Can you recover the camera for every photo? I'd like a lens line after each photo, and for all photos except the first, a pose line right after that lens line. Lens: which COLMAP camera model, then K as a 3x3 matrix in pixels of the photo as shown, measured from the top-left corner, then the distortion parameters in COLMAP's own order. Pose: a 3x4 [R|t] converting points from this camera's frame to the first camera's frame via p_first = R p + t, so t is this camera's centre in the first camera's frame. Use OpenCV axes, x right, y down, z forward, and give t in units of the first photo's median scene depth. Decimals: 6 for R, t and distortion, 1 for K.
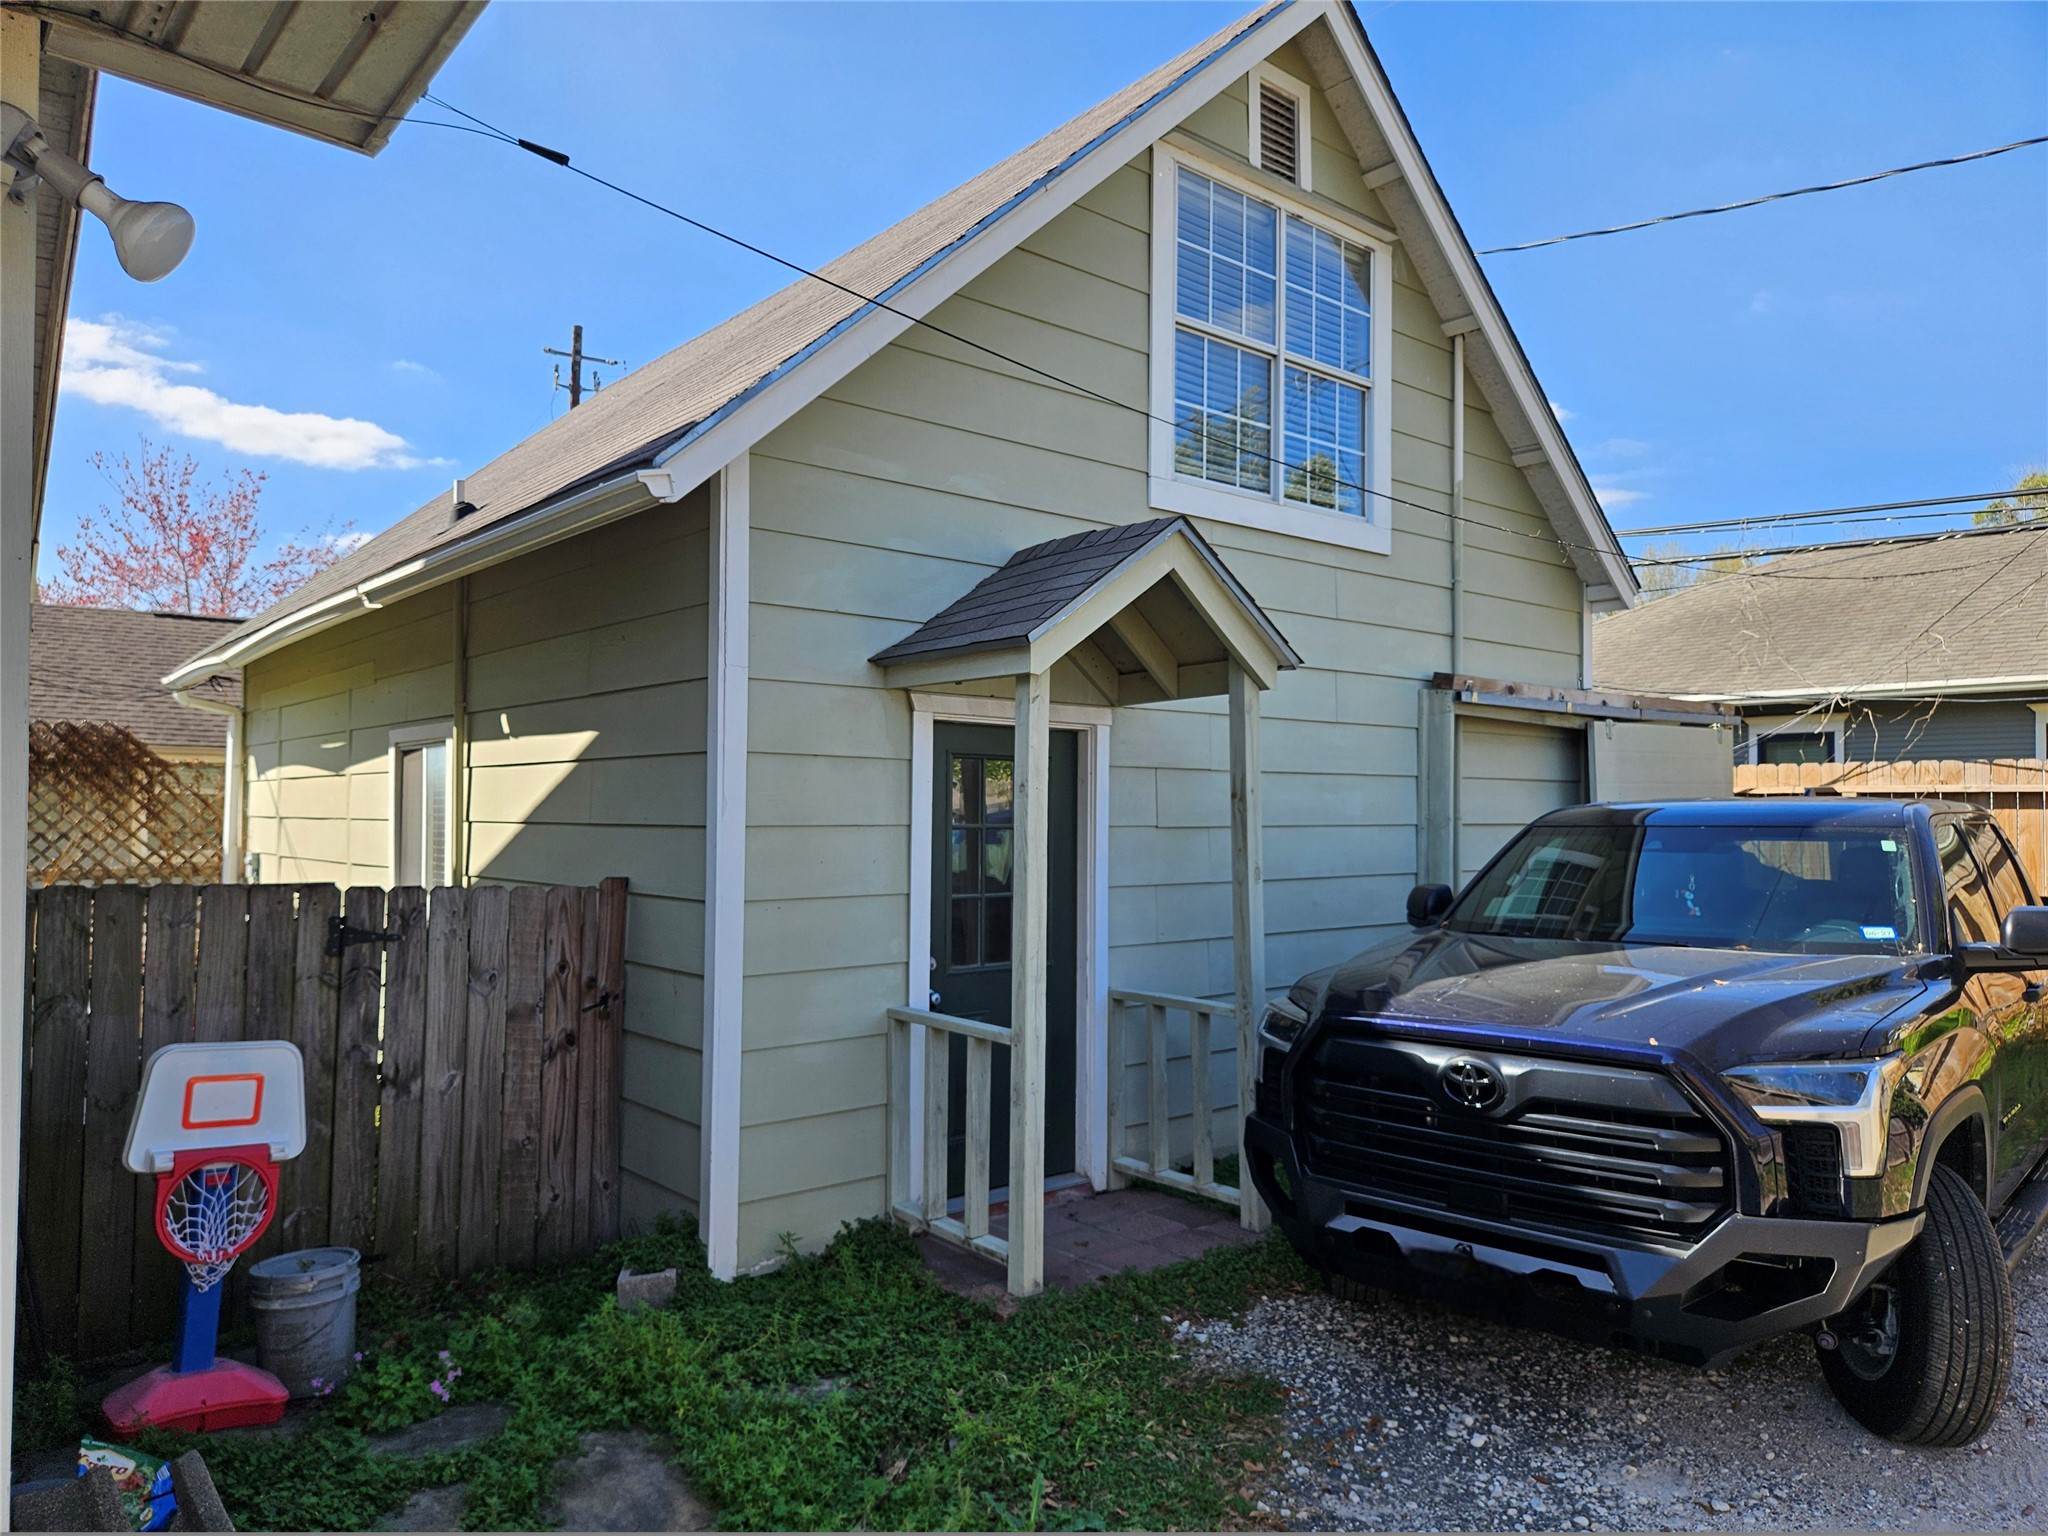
lens RADIAL K [[1357.7, 0, 1033.1], [0, 1357.7, 777.6], [0, 0, 1]] dist [0.046739, -0.034474]
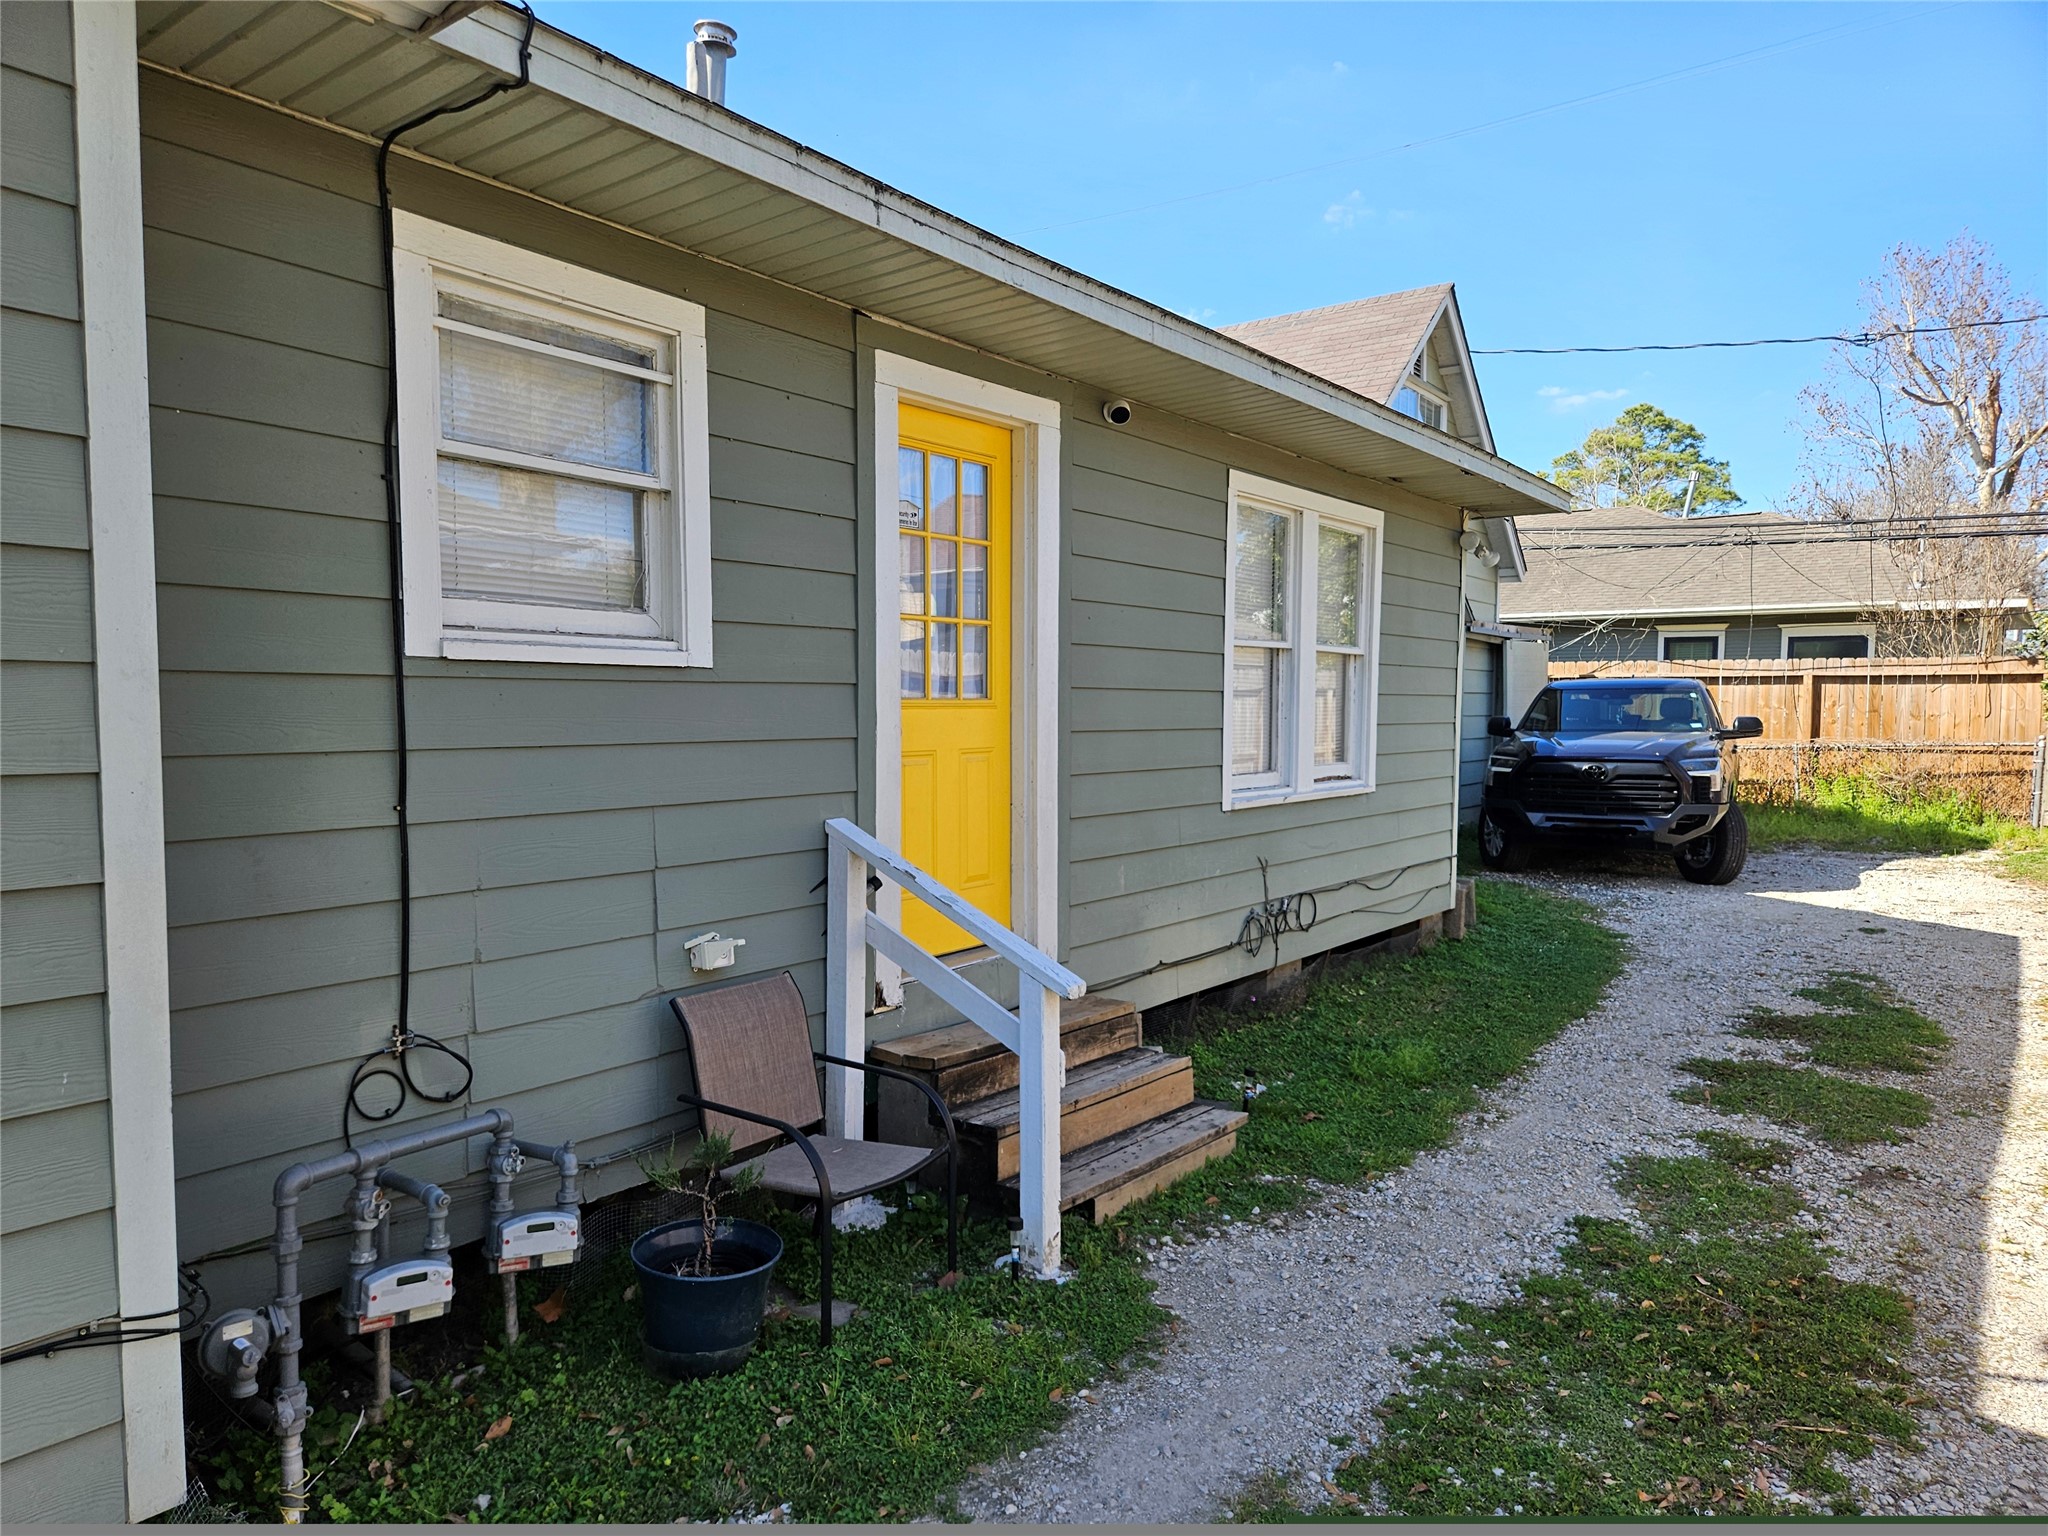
lens RADIAL K [[1357.7, 0, 1016.6], [0, 1357.7, 765.4], [0, 0, 1]] dist [0.046739, -0.034474]
pose [[0.967627, -0.011028, 0.252144, -1.218934], [-0.008125, 0.997166, 0.074793, -0.003177], [-0.252254, -0.074420, 0.964795, -1.151617]]
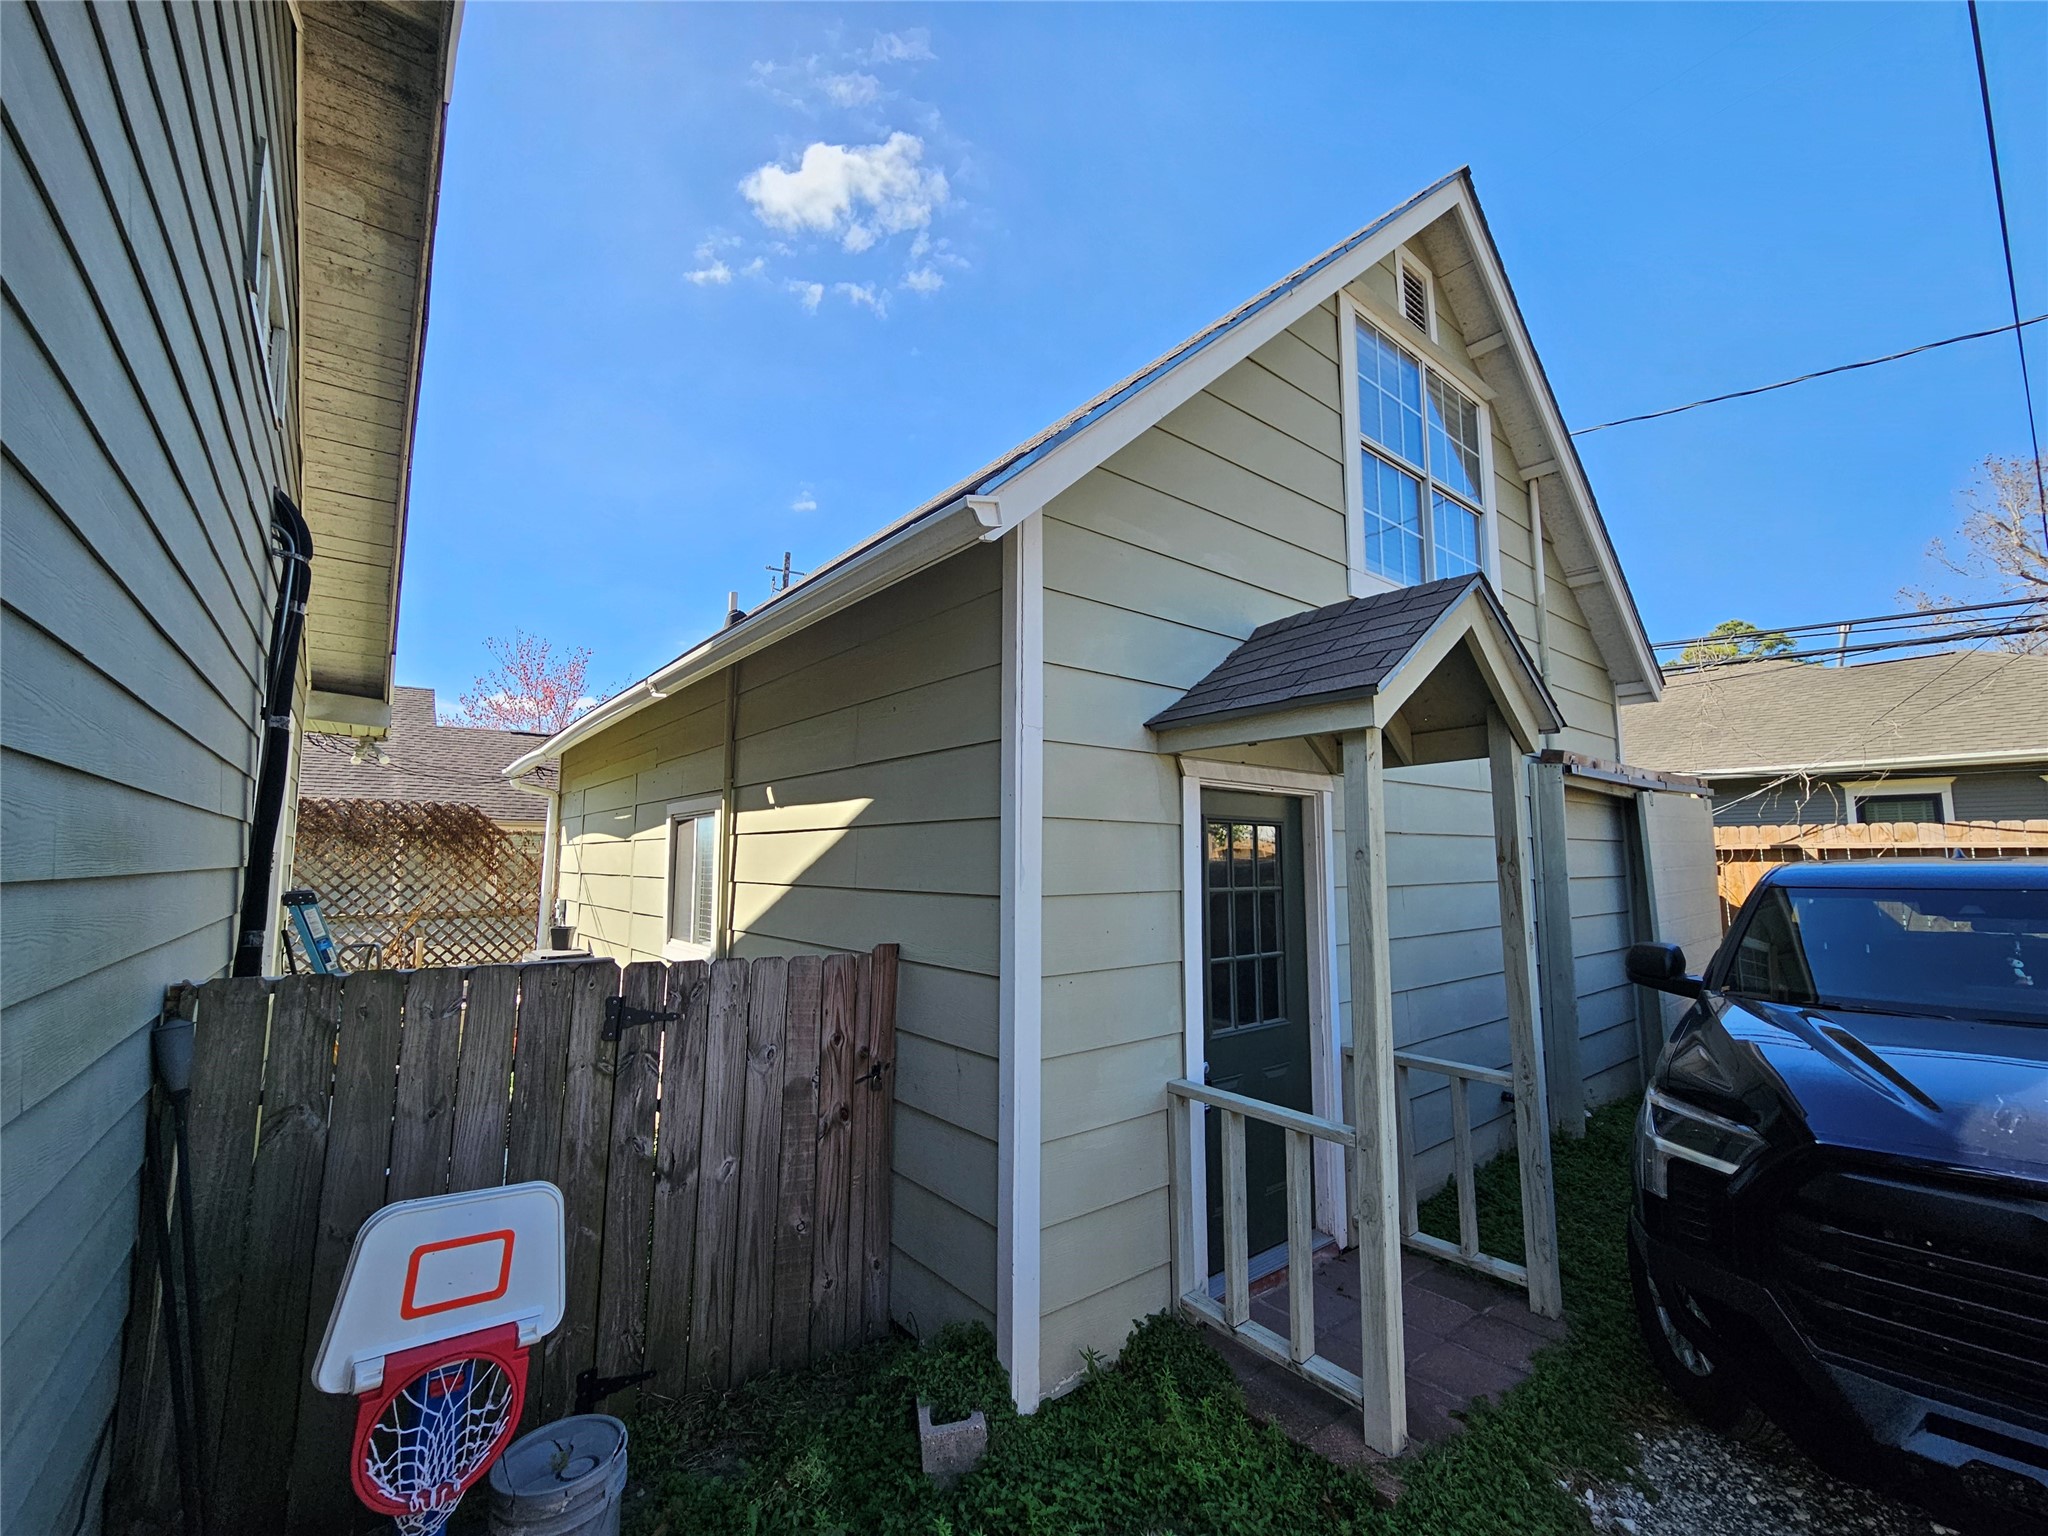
lens RADIAL K [[834.3, 0, 1024.2], [0, 834.3, 766.1], [0, 0, 1]] dist [-0.005857, 0.001511]
pose [[0.999613, -0.007447, -0.026807, -0.193070], [0.005096, 0.996219, -0.086726, -0.003738], [0.027351, 0.086556, 0.995871, 0.389768]]
